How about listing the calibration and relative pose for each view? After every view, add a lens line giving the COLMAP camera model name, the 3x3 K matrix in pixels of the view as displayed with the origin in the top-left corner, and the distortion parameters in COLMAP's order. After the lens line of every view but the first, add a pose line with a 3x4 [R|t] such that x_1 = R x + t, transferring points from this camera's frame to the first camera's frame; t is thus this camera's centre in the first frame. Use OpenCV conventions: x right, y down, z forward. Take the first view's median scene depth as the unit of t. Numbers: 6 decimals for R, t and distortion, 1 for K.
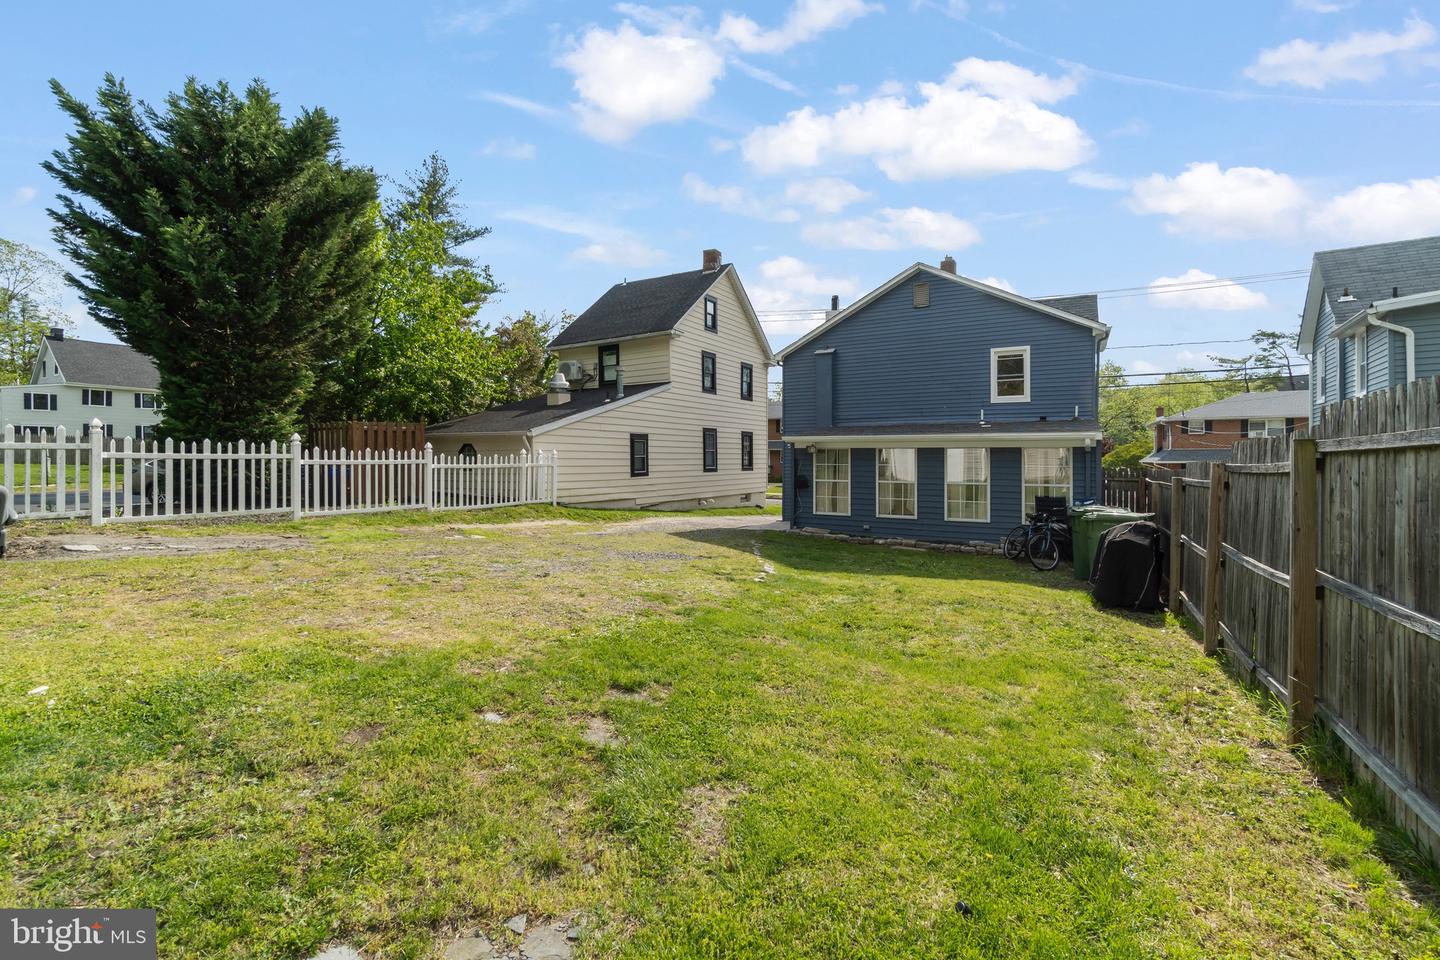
lens RADIAL K [[619.4, 0, 708.8], [0, 619.4, 471.0], [0, 0, 1]] dist [-0.000638, 0.000184]
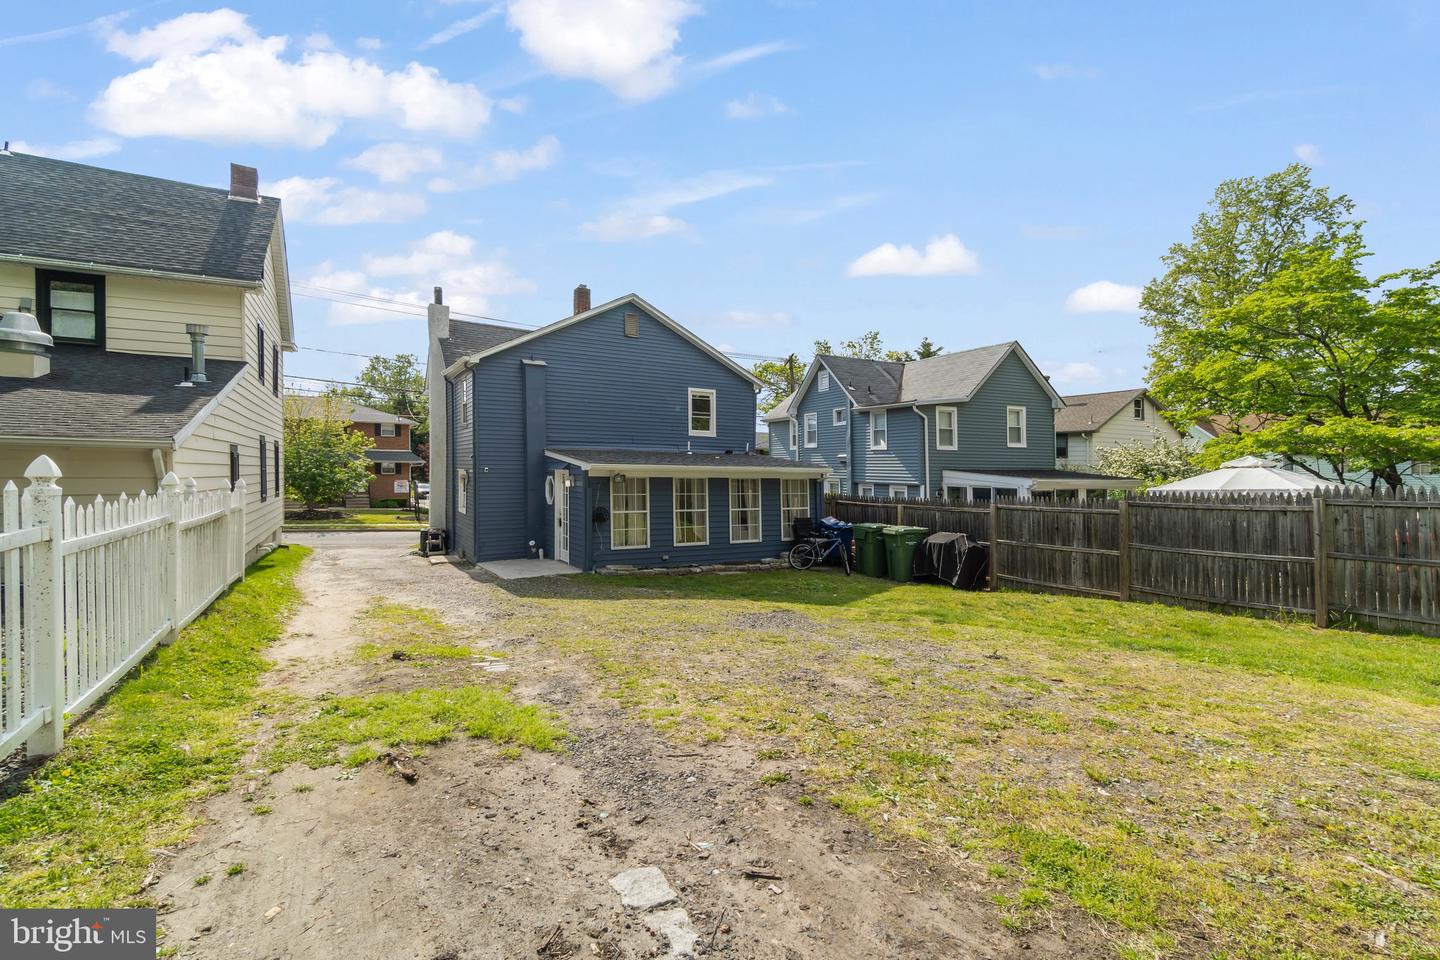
lens RADIAL K [[619.4, 0, 708.8], [0, 619.4, 471.0], [0, 0, 1]] dist [-0.000638, 0.000184]
pose [[0.518996, 0.005930, 0.854756, -0.497157], [0.007829, 0.999901, -0.011690, -0.031497], [-0.854741, 0.012759, 0.518899, 0.383399]]
